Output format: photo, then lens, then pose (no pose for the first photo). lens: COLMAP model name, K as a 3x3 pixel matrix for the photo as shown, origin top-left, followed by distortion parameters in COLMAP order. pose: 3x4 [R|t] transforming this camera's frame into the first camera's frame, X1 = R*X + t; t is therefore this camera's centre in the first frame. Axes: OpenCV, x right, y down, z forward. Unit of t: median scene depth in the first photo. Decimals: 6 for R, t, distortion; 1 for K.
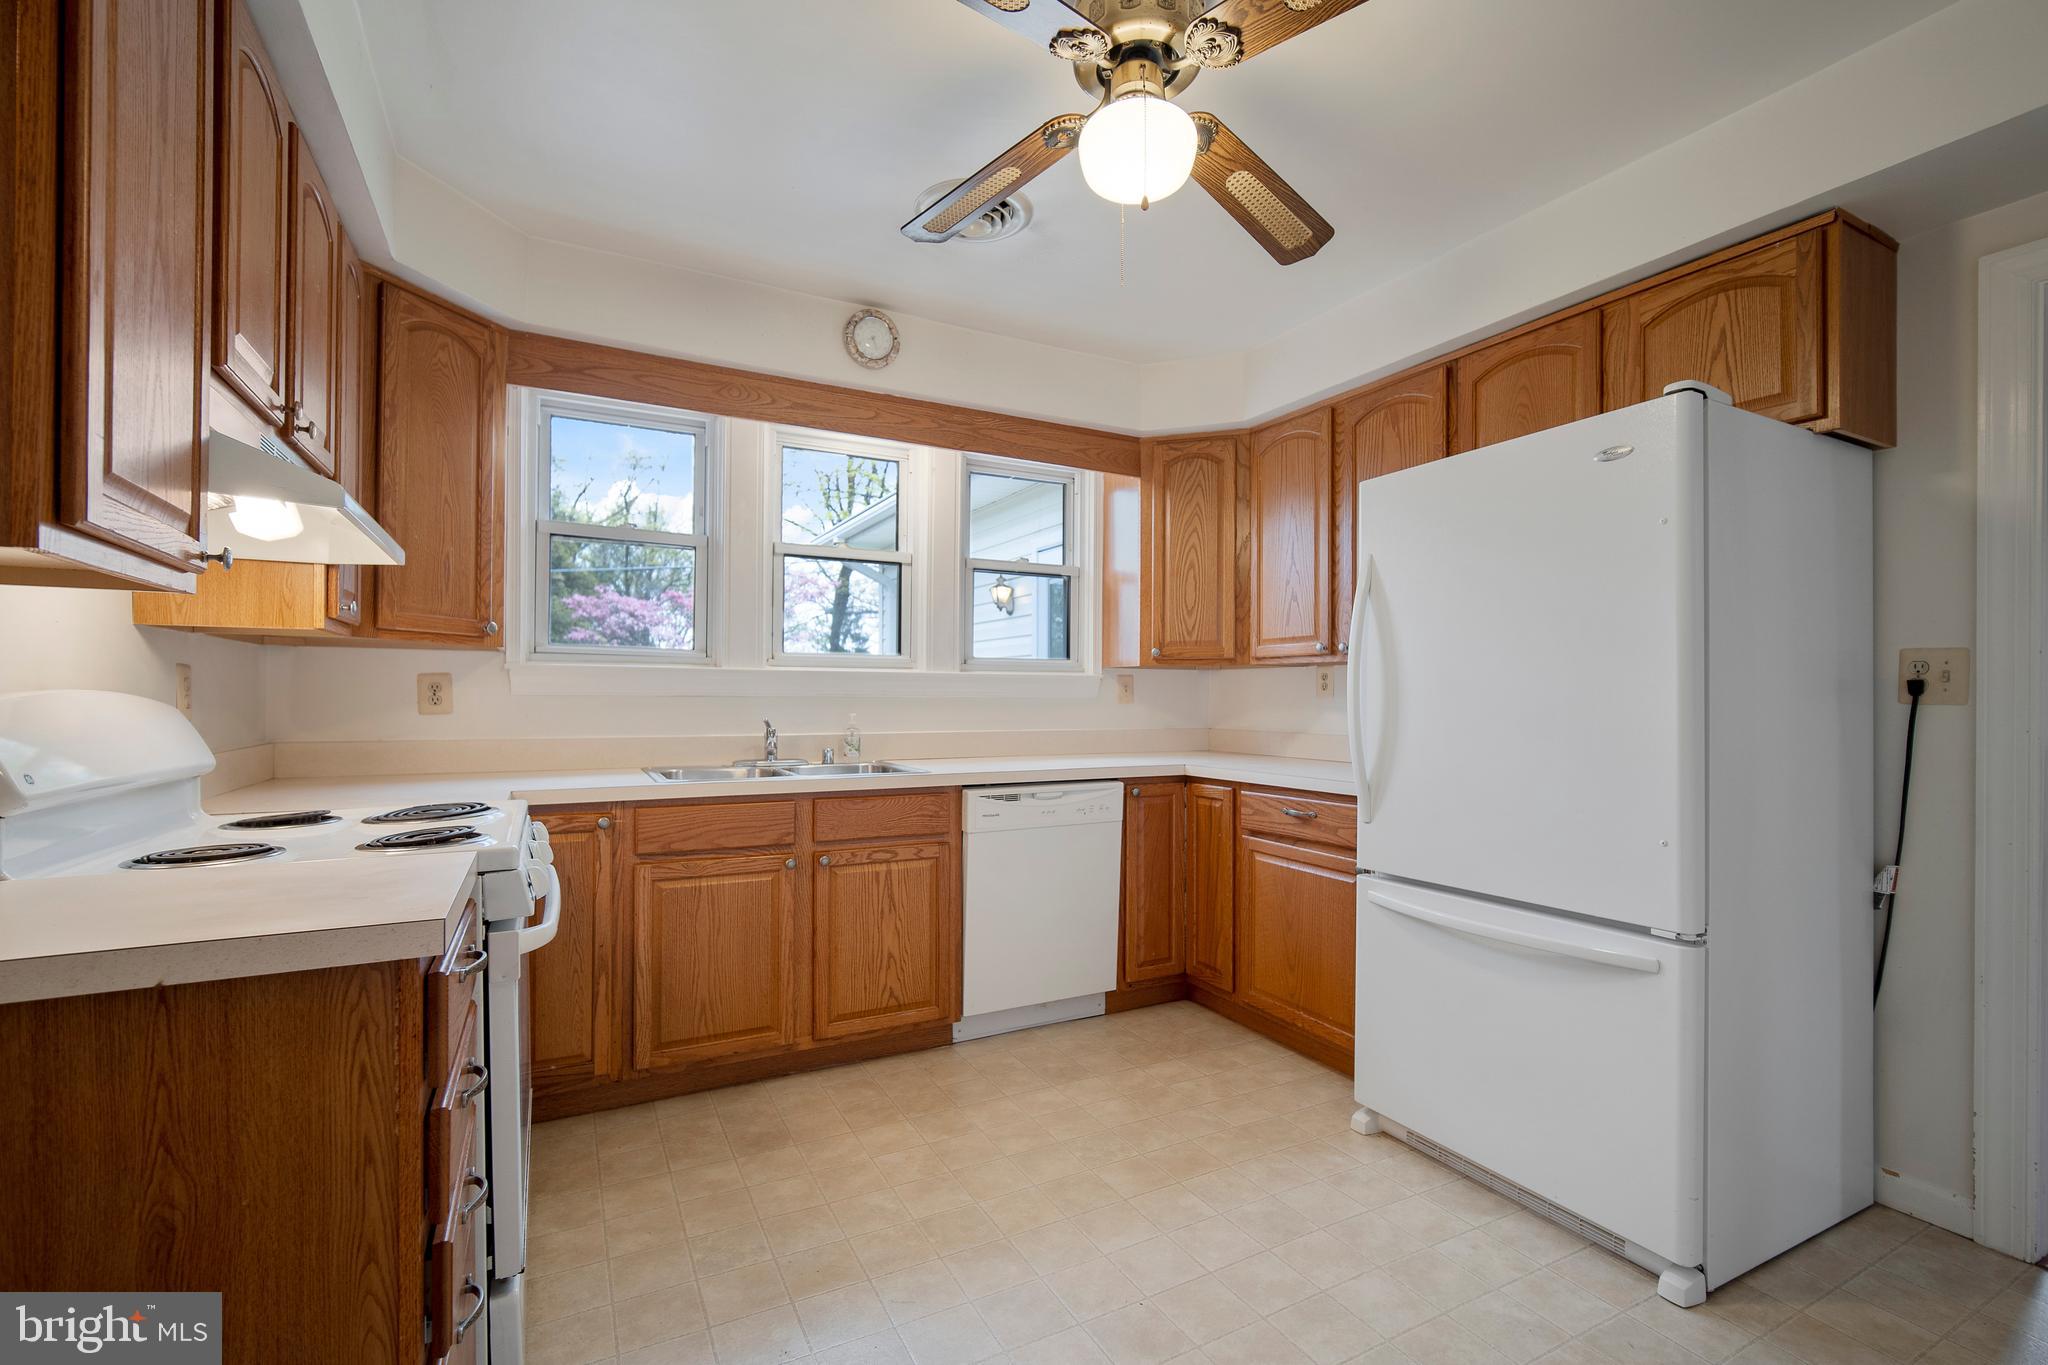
lens RADIAL K [[905.3, 0, 1013.3], [0, 905.3, 689.7], [0, 0, 1]] dist [-0.008168, 0.002244]
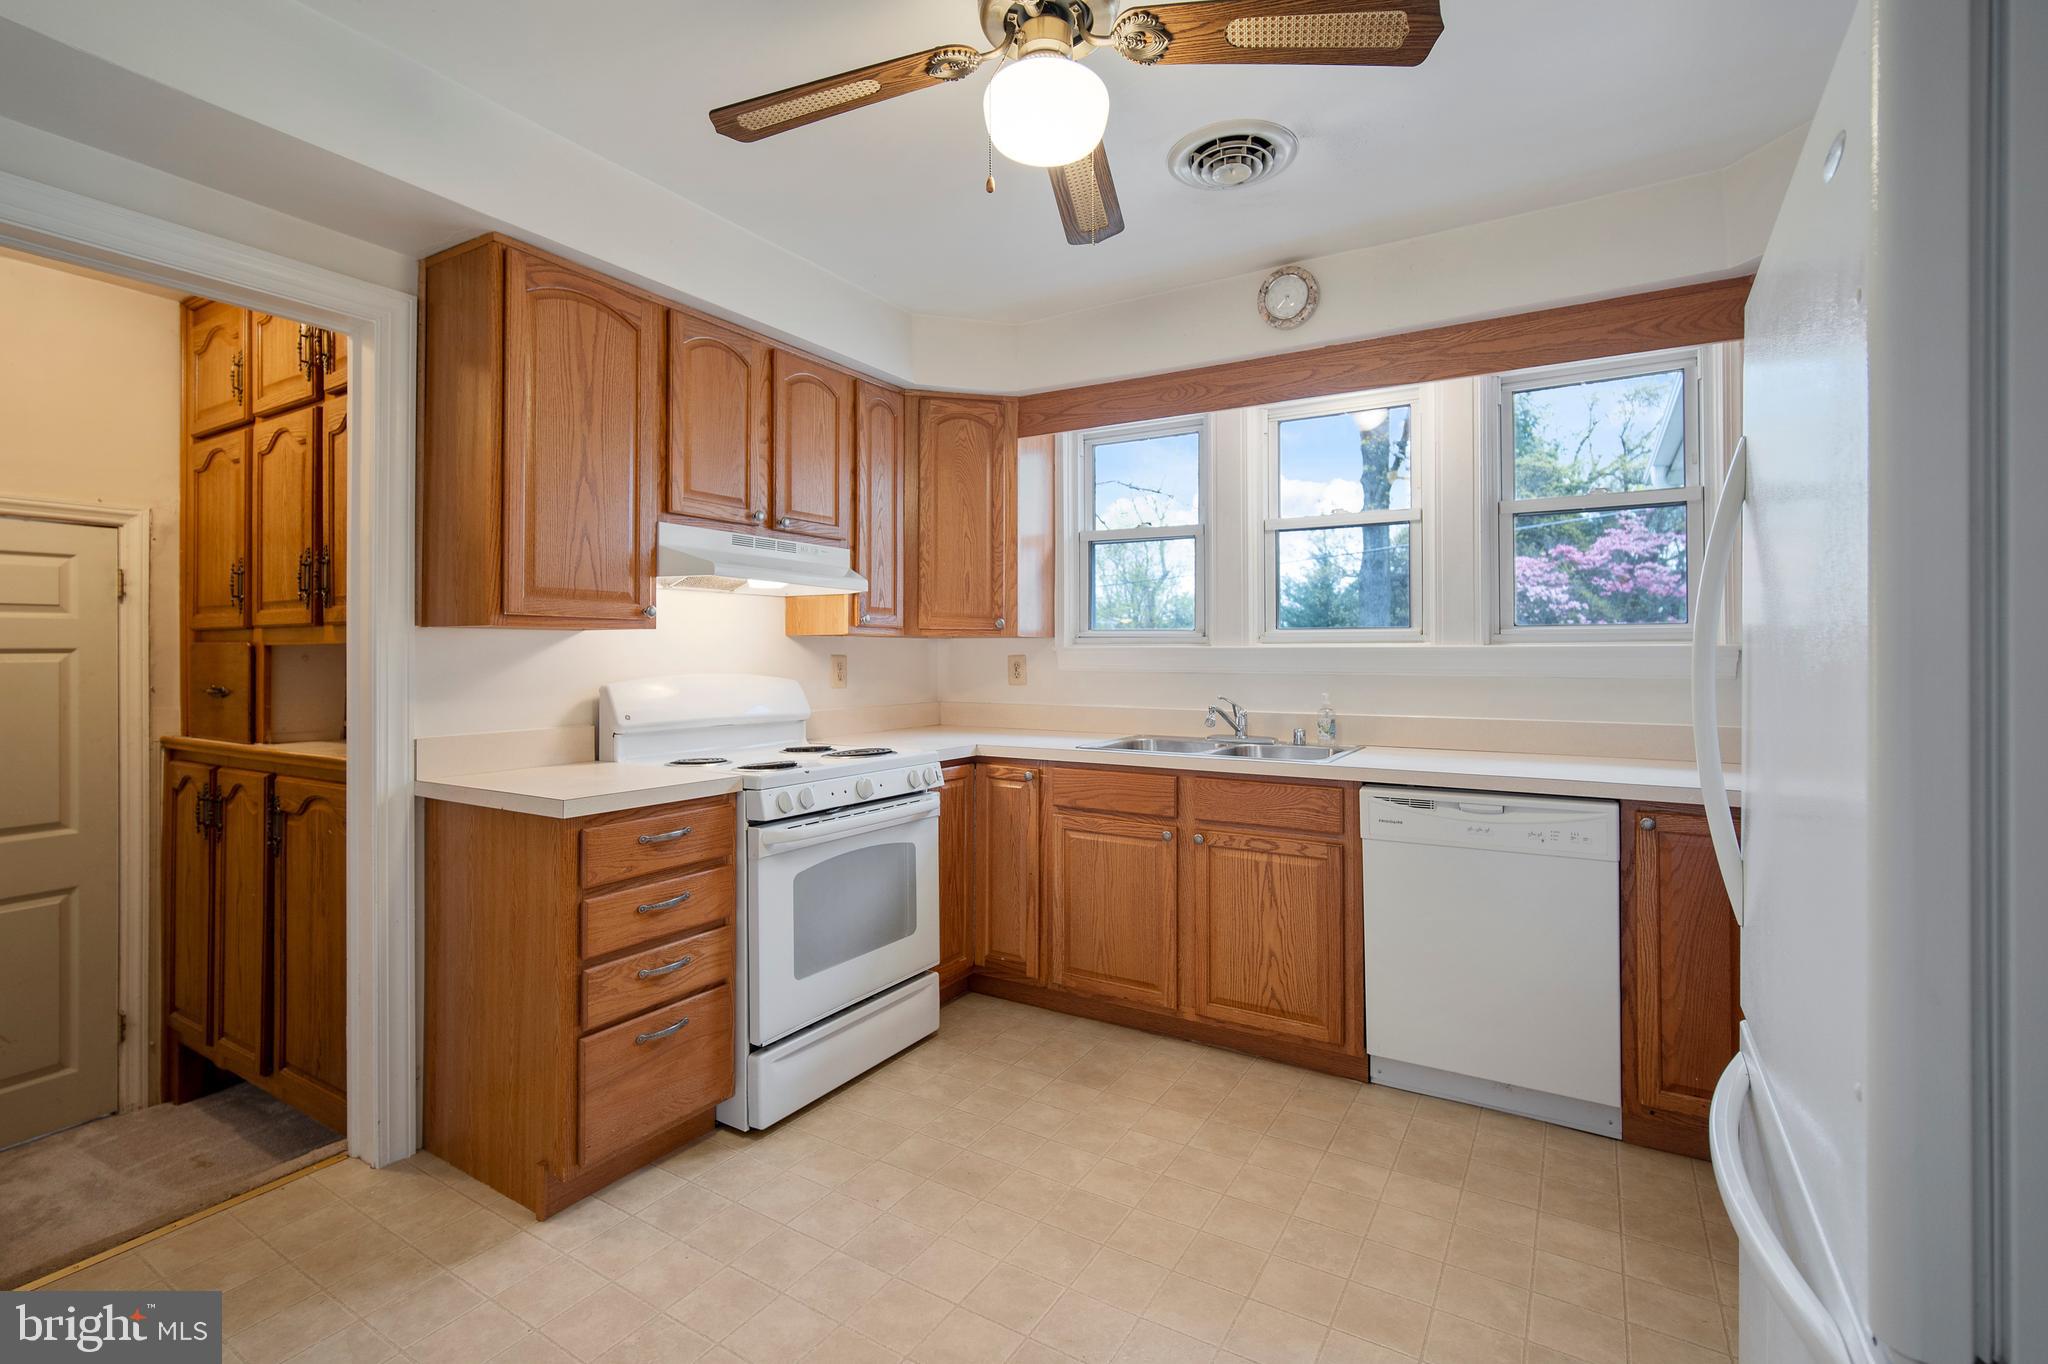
lens RADIAL K [[905.3, 0, 1013.4], [0, 905.3, 639.8], [0, 0, 1]] dist [-0.008168, 0.002244]
pose [[0.513697, -0.019971, -0.857739, 0.541147], [0.007008, 0.999793, -0.019081, -0.015633], [0.857943, 0.003791, 0.513731, 0.290283]]
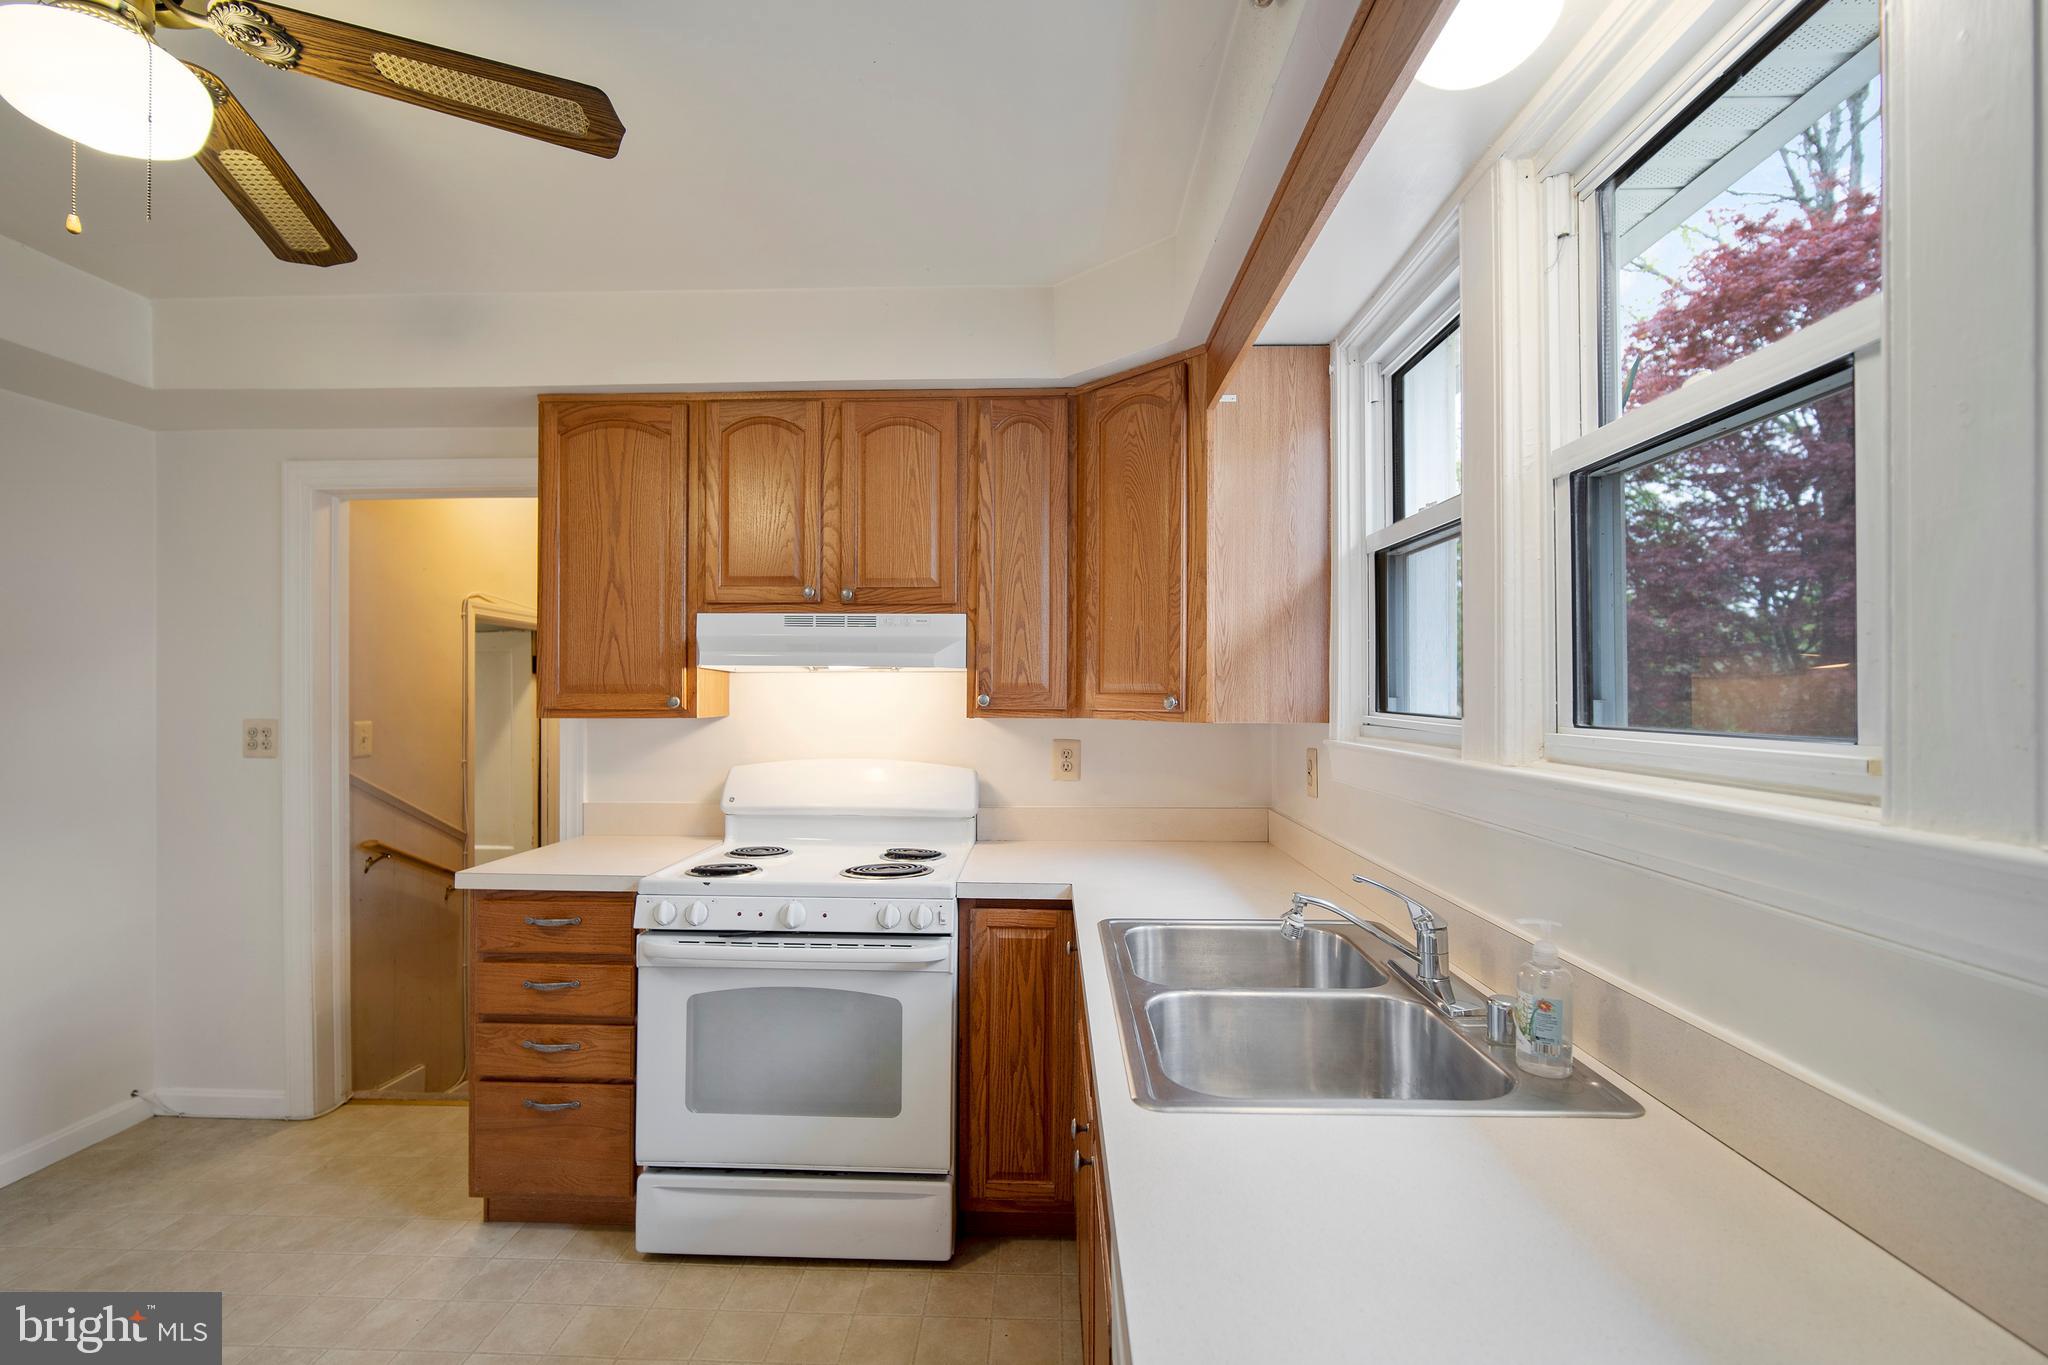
lens RADIAL K [[905.3, 0, 1023.3], [0, 905.3, 689.0], [0, 0, 1]] dist [-0.008168, 0.002244]
pose [[-0.481504, -0.009774, -0.876390, 0.240688], [-0.001686, 0.999946, -0.010226, -0.066378], [0.876442, -0.003447, -0.481494, 1.179273]]
